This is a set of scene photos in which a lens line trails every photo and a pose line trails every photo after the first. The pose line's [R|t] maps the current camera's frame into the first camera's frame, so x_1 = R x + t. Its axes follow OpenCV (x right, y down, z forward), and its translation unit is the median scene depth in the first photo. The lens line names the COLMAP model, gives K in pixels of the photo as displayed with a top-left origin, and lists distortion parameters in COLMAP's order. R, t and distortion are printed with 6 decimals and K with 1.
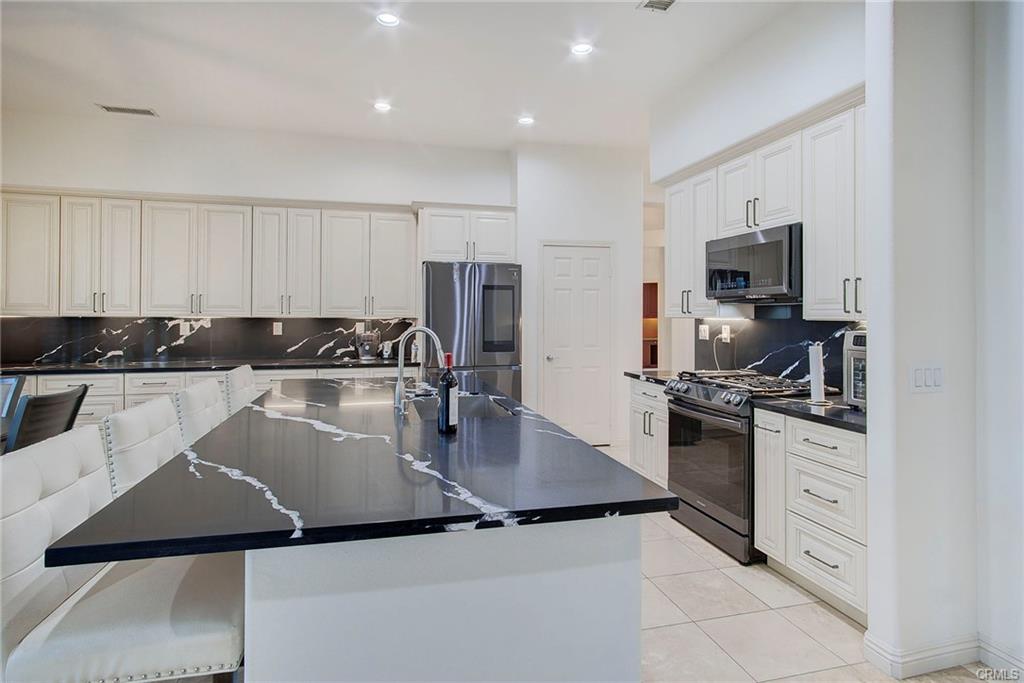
lens RADIAL K [[541.4, 0, 509.1], [0, 541.4, 319.1], [0, 0, 1]] dist [-0.001174, 0.000315]
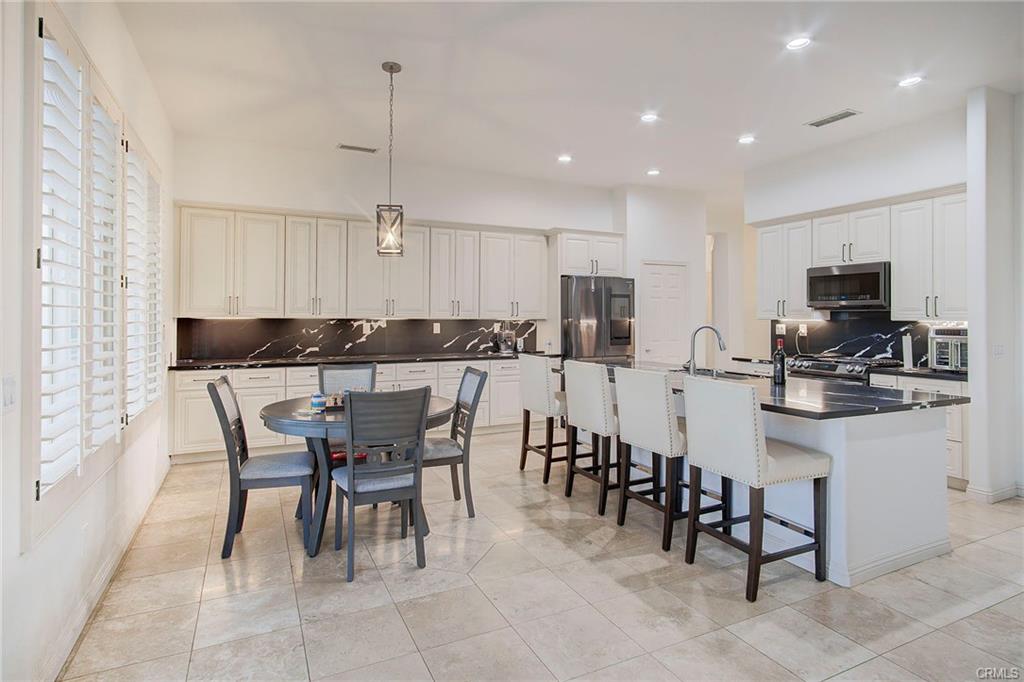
lens RADIAL K [[541.4, 0, 509.1], [0, 541.4, 318.6], [0, 0, 1]] dist [-0.001174, 0.000315]
pose [[0.980283, 0.000070, 0.197598, -0.530203], [0.000499, 0.999996, -0.002831, -0.000204], [-0.197597, 0.002874, 0.980279, -0.223482]]
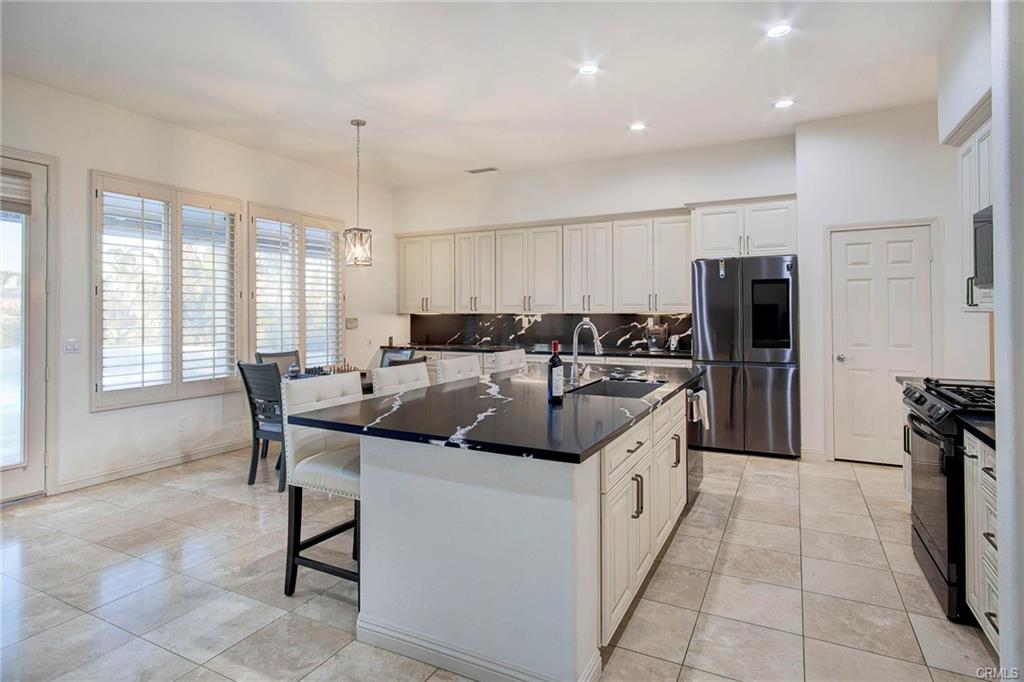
lens RADIAL K [[540.7, 0, 517.9], [0, 540.7, 315.0], [0, 0, 1]] dist [-0.001285, 0.000071]
pose [[0.748385, -0.003050, -0.663258, 0.275381], [0.003796, 0.999993, -0.000316, 0.000236], [0.663254, -0.002281, 0.748391, -0.012918]]
